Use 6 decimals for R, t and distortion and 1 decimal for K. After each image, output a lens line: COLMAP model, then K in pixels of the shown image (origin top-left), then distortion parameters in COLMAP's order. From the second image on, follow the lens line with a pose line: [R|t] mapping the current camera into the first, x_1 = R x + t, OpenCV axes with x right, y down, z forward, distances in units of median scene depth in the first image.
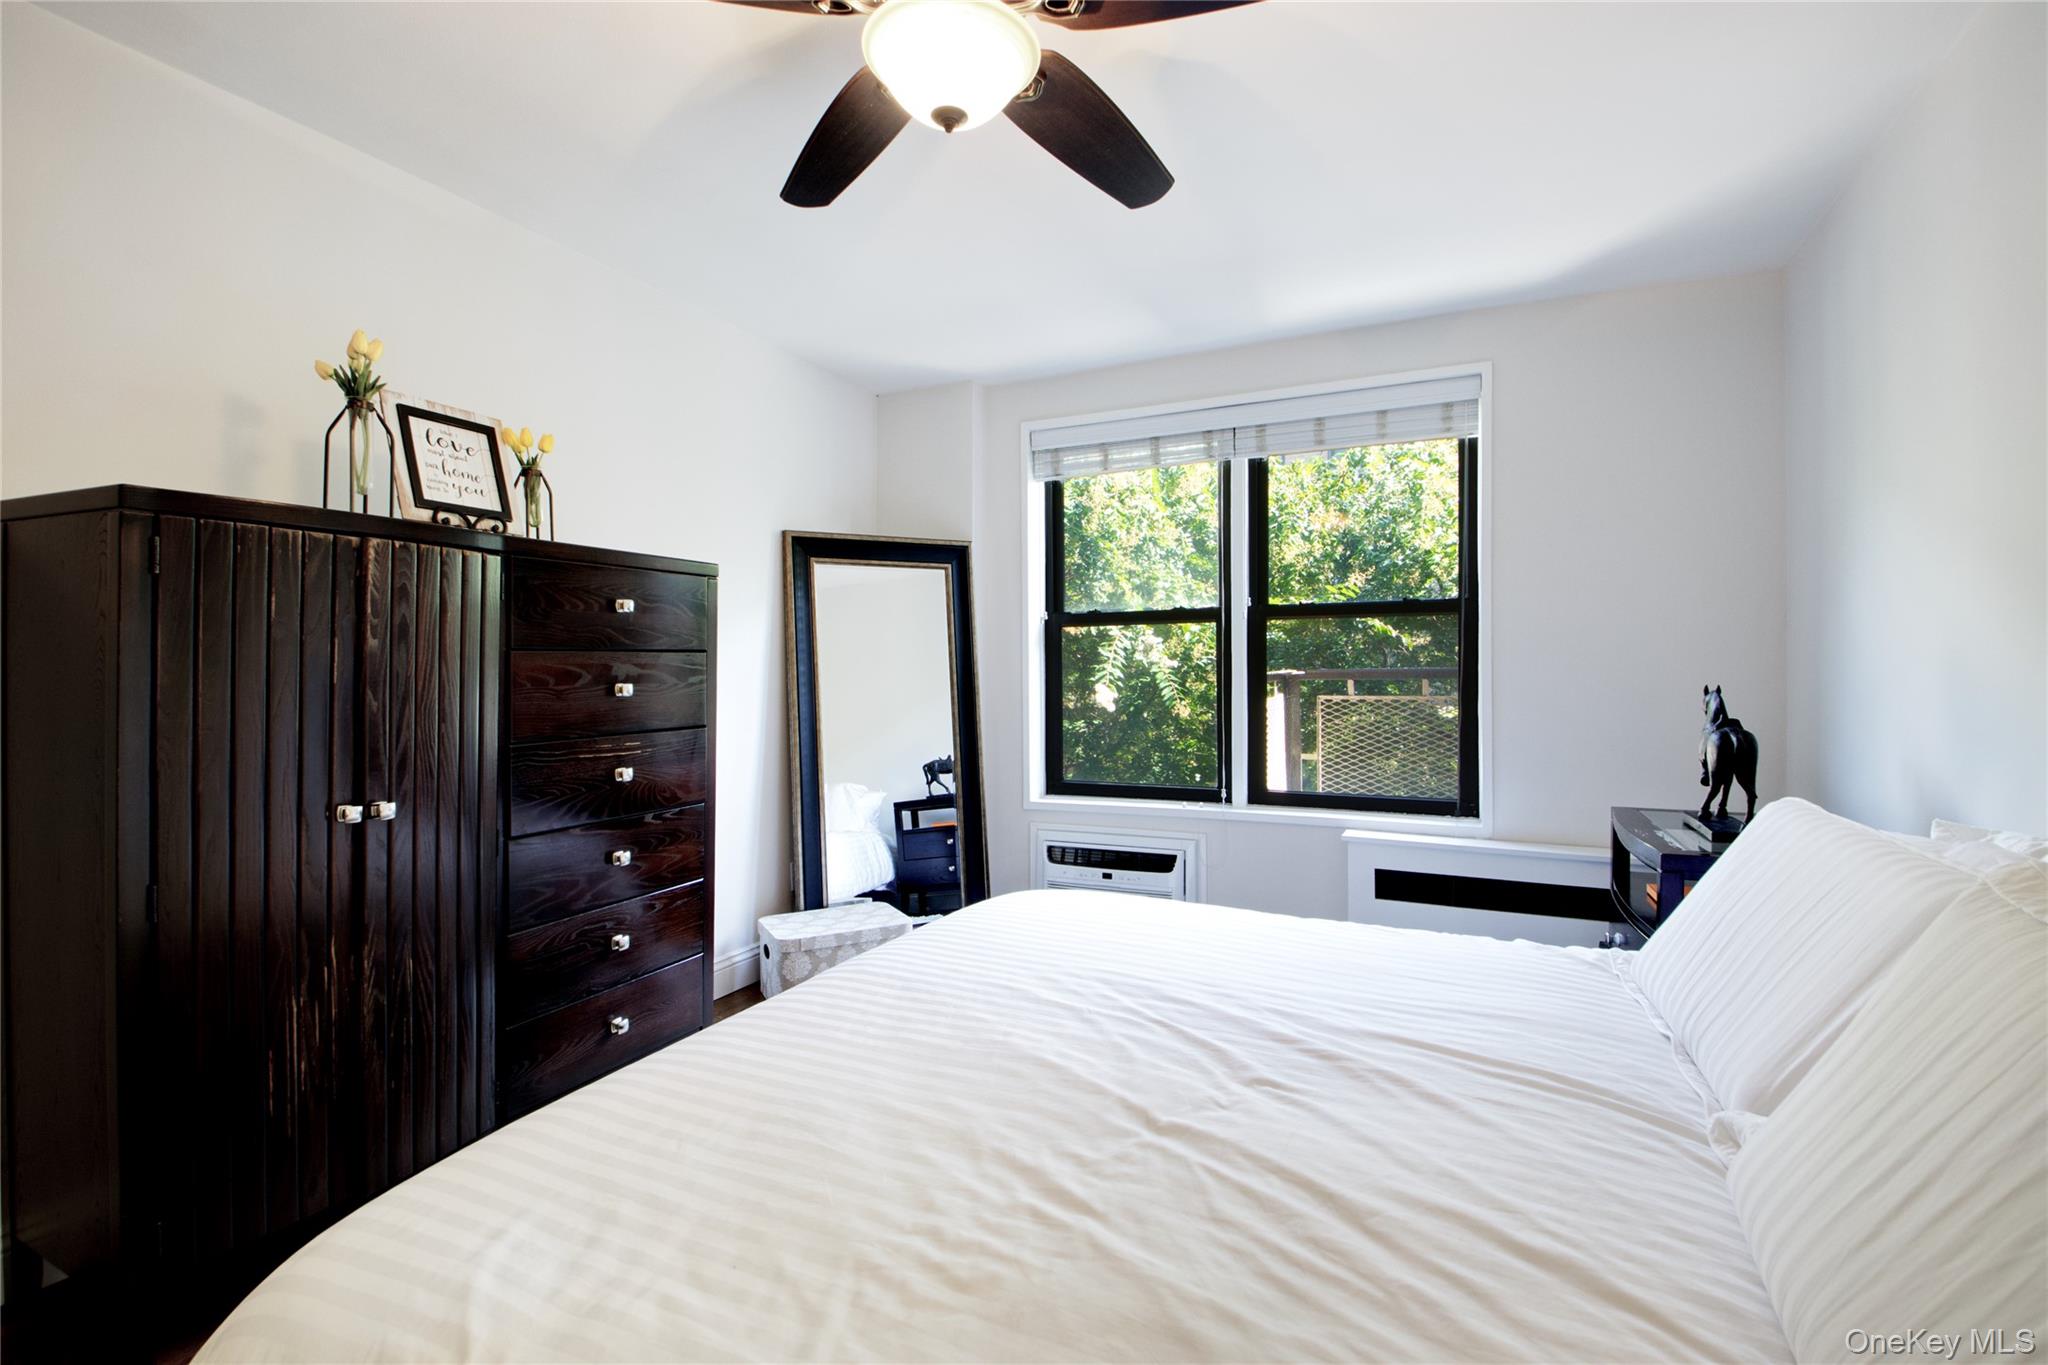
lens RADIAL K [[938.4, 0, 1014.2], [0, 938.4, 677.8], [0, 0, 1]] dist [0.002970, -0.022190]
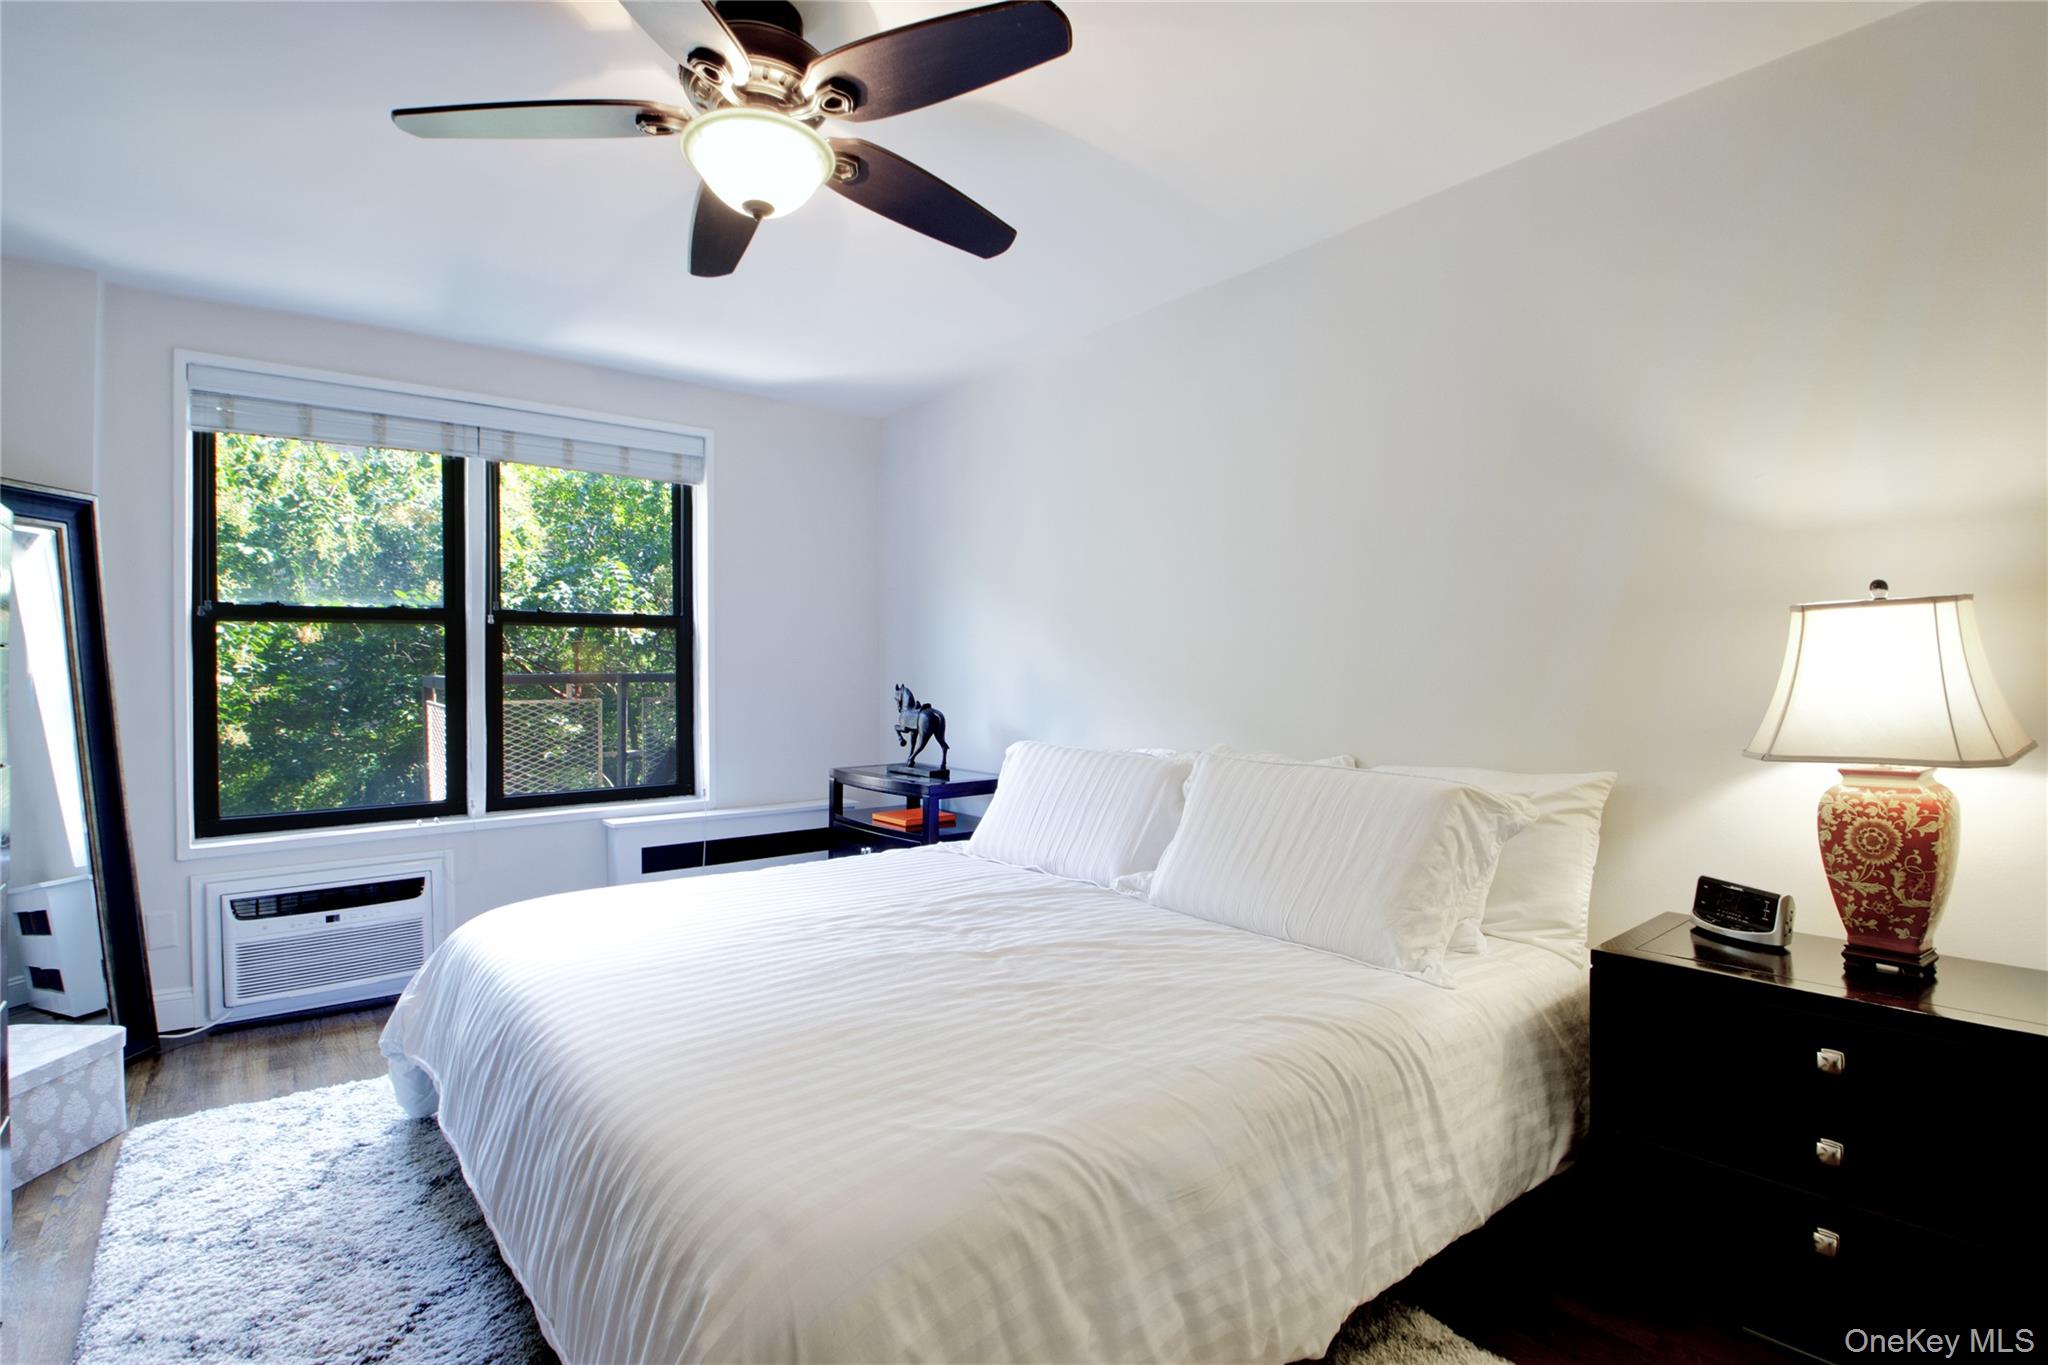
lens RADIAL K [[938.4, 0, 1014.2], [0, 938.4, 677.8], [0, 0, 1]] dist [0.002970, -0.022190]
pose [[0.439487, -0.001857, 0.898247, -0.454129], [0.008799, 0.999959, -0.002237, 0.001243], [-0.898206, 0.008886, 0.439486, 0.087718]]
